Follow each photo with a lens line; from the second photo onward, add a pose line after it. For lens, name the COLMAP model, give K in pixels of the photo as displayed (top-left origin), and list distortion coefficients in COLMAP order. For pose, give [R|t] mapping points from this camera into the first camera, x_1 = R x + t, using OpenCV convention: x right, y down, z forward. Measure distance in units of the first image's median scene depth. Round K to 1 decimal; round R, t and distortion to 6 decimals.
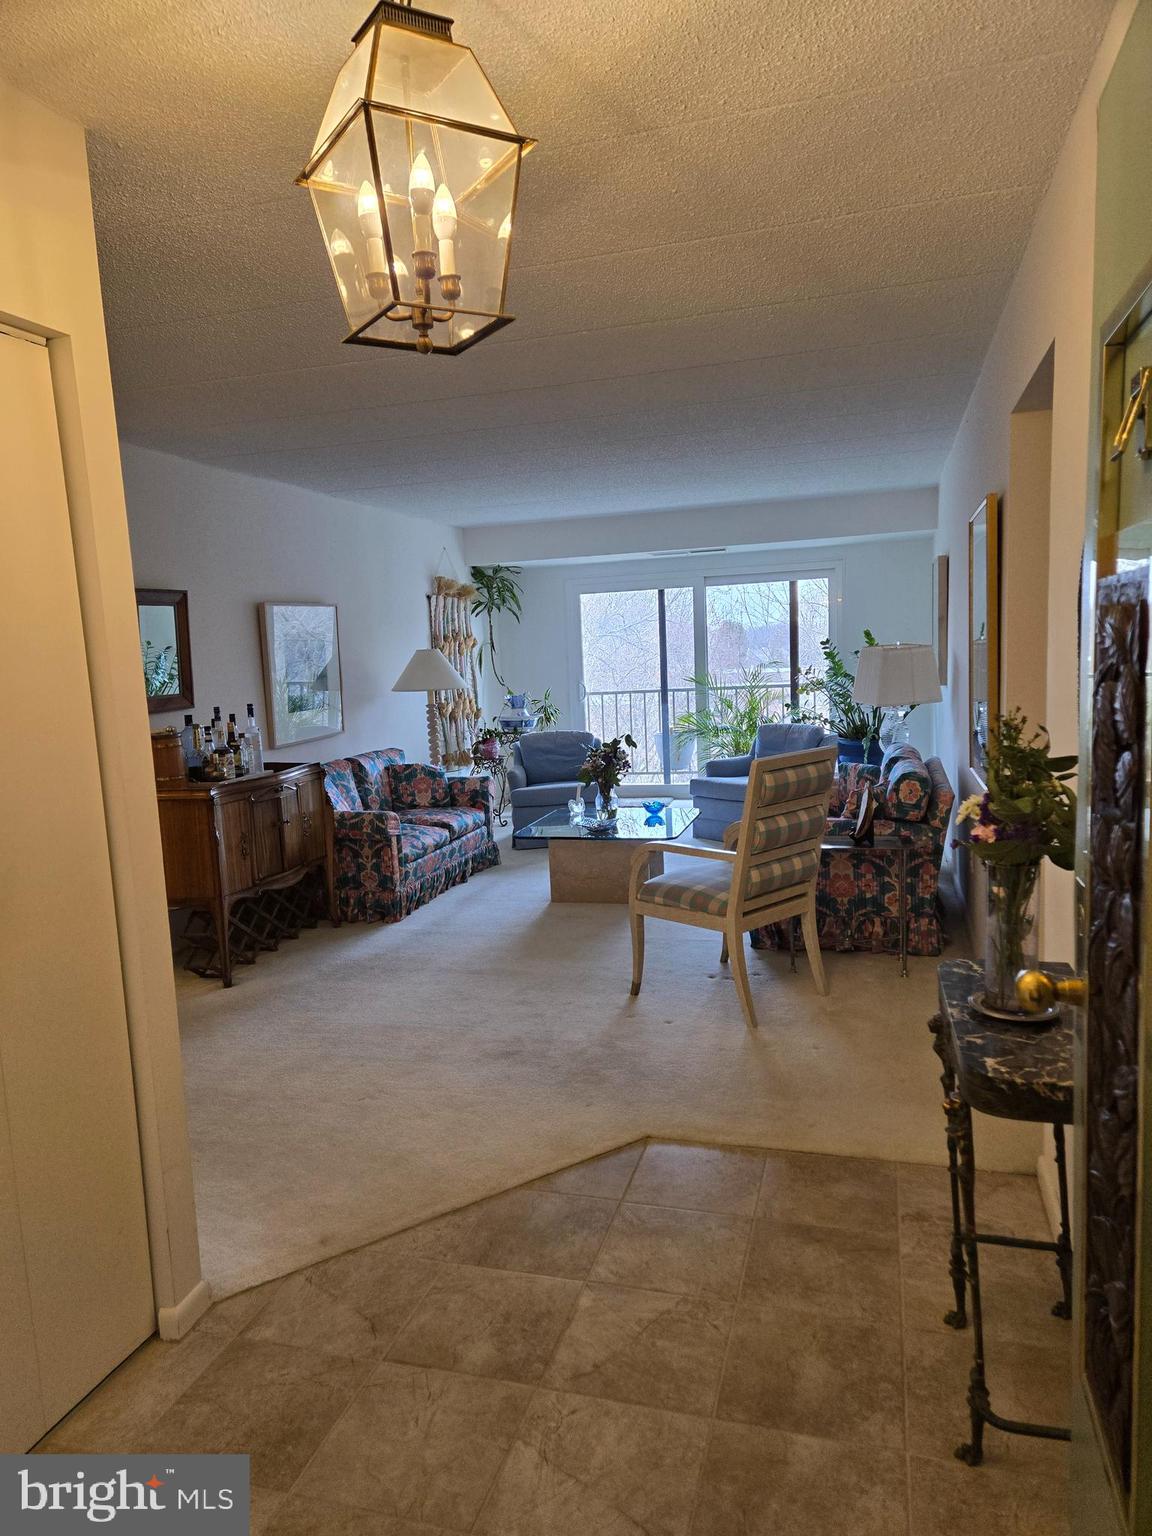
lens RADIAL K [[1023.5, 0, 576.0], [0, 1023.5, 768.0], [0, 0, 1]] dist [0.097745, -0.084567]
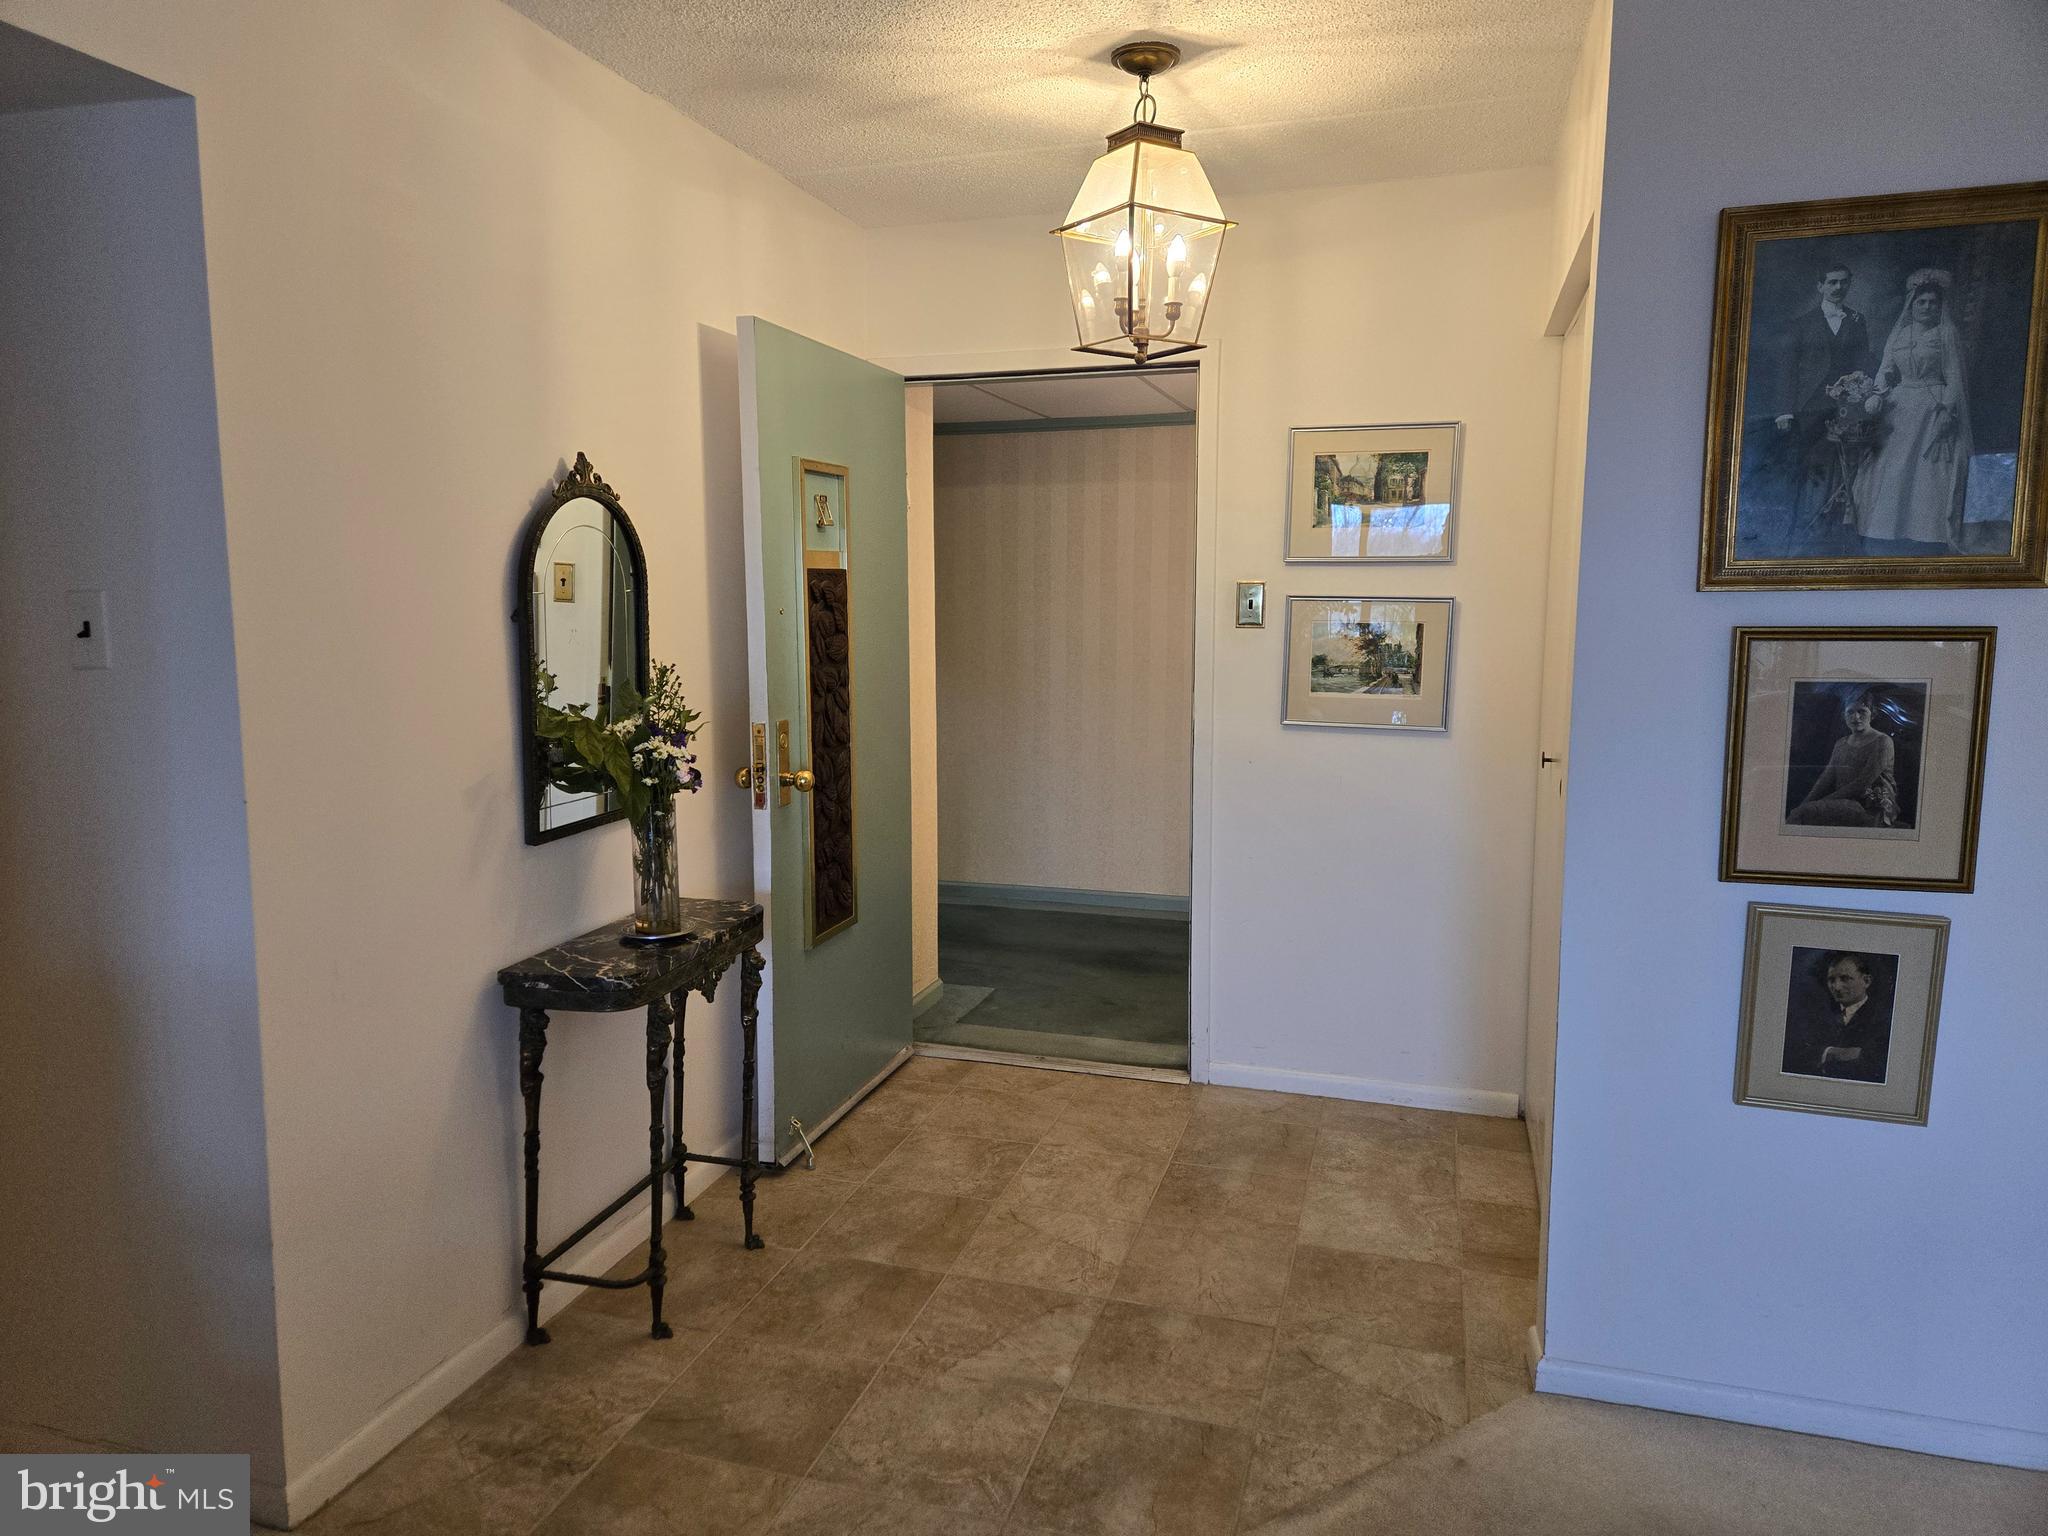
lens RADIAL K [[1364.6, 0, 1024.0], [0, 1364.6, 768.0], [0, 0, 1]] dist [0.097745, -0.084567]
pose [[-0.998887, 0.045792, 0.011309, 0.005872], [0.047165, 0.967005, 0.250354, -0.247431], [0.000529, 0.250609, -0.968088, 2.065389]]
